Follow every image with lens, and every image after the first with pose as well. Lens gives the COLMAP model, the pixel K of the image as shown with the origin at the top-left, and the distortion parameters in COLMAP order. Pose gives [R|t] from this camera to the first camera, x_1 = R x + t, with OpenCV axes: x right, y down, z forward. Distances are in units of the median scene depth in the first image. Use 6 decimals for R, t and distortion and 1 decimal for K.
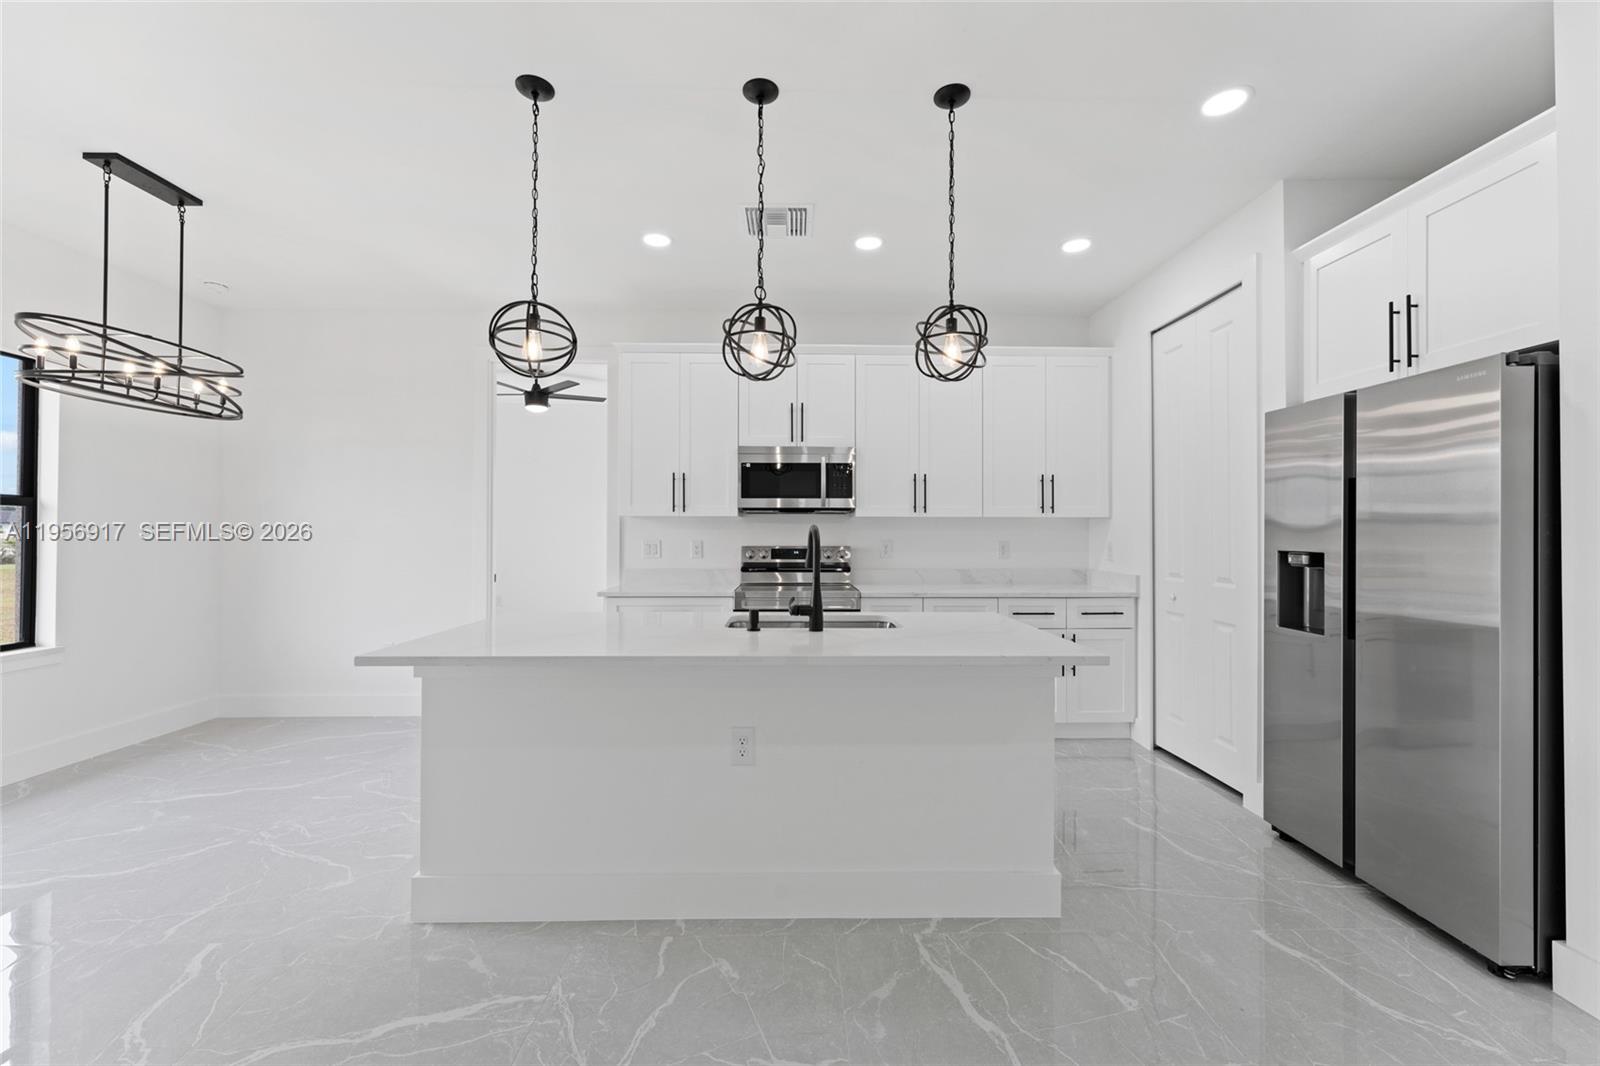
lens RADIAL K [[632.5, 0, 801.3], [0, 632.5, 528.4], [0, 0, 1]] dist [-0.001435, -0.000185]
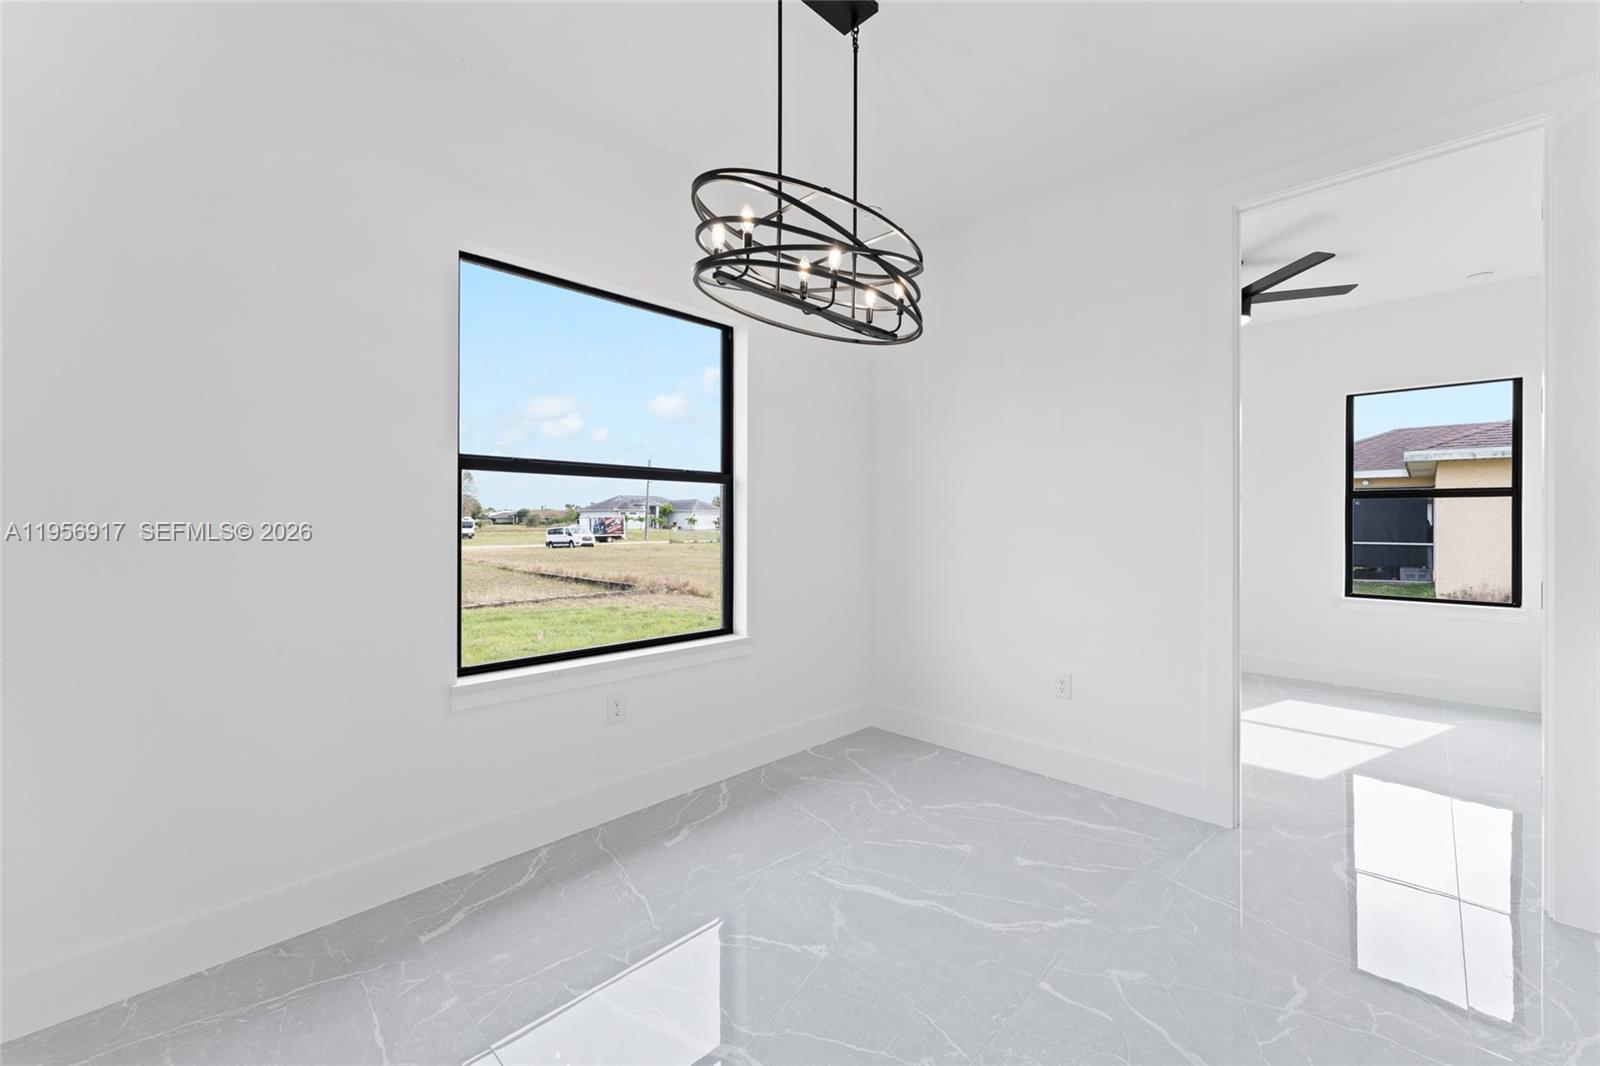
lens RADIAL K [[643.3, 0, 798.8], [0, 643.3, 519.1], [0, 0, 1]] dist [-0.003290, -0.000276]
pose [[0.690815, -0.006151, -0.723005, -0.525665], [0.008490, 0.999964, -0.000396, 0.019519], [0.722982, -0.005865, 0.690842, 0.475343]]
